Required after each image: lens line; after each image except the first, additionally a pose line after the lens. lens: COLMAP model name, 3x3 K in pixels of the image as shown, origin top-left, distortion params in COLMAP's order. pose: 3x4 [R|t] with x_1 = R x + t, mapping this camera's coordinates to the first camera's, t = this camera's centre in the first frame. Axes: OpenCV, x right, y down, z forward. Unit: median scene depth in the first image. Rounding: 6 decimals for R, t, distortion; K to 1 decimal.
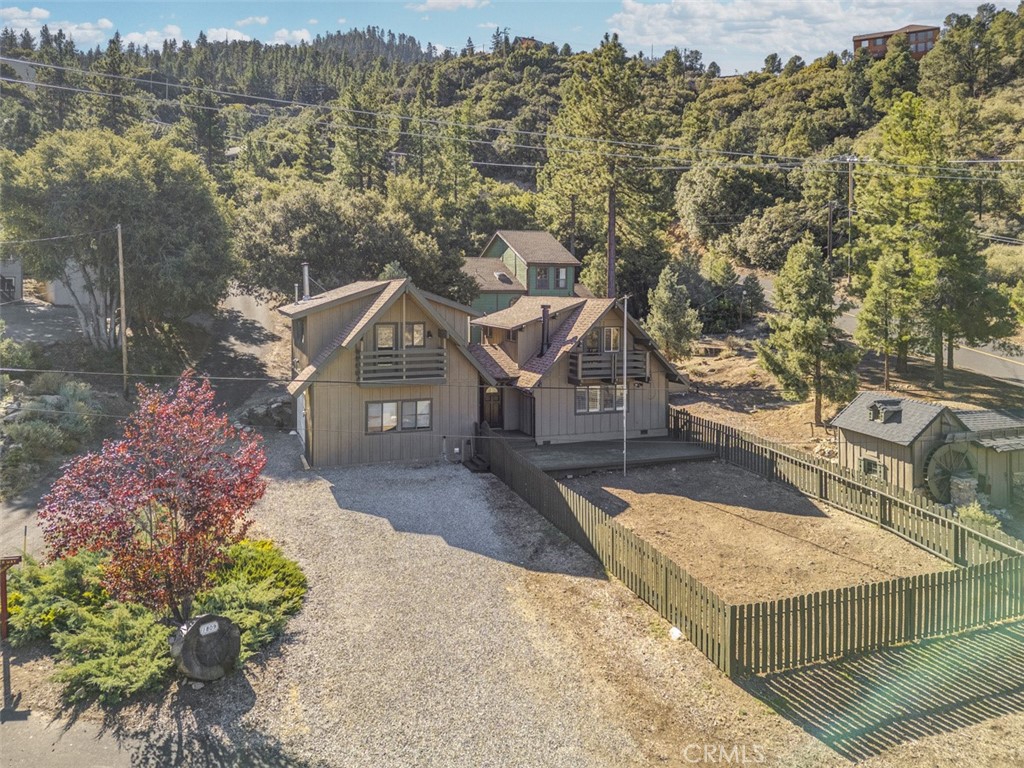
lens RADIAL K [[831.5, 0, 512.0], [0, 831.5, 384.0], [0, 0, 1]] dist [0.086495, -0.093406]
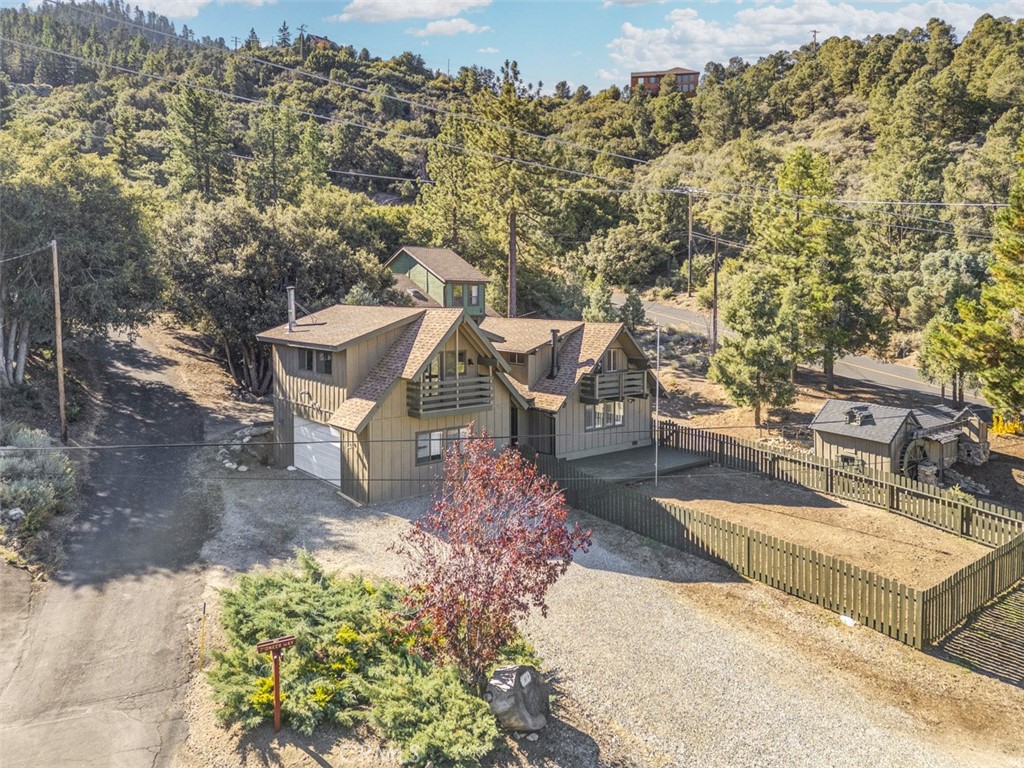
lens RADIAL K [[830.1, 0, 477.7], [0, 830.1, 397.0], [0, 0, 1]] dist [0.088174, -0.095478]
pose [[0.931008, -0.047080, 0.361949, -0.262241], [0.038765, 0.998792, 0.030205, -0.027159], [-0.362934, -0.014091, 0.931708, 0.032787]]
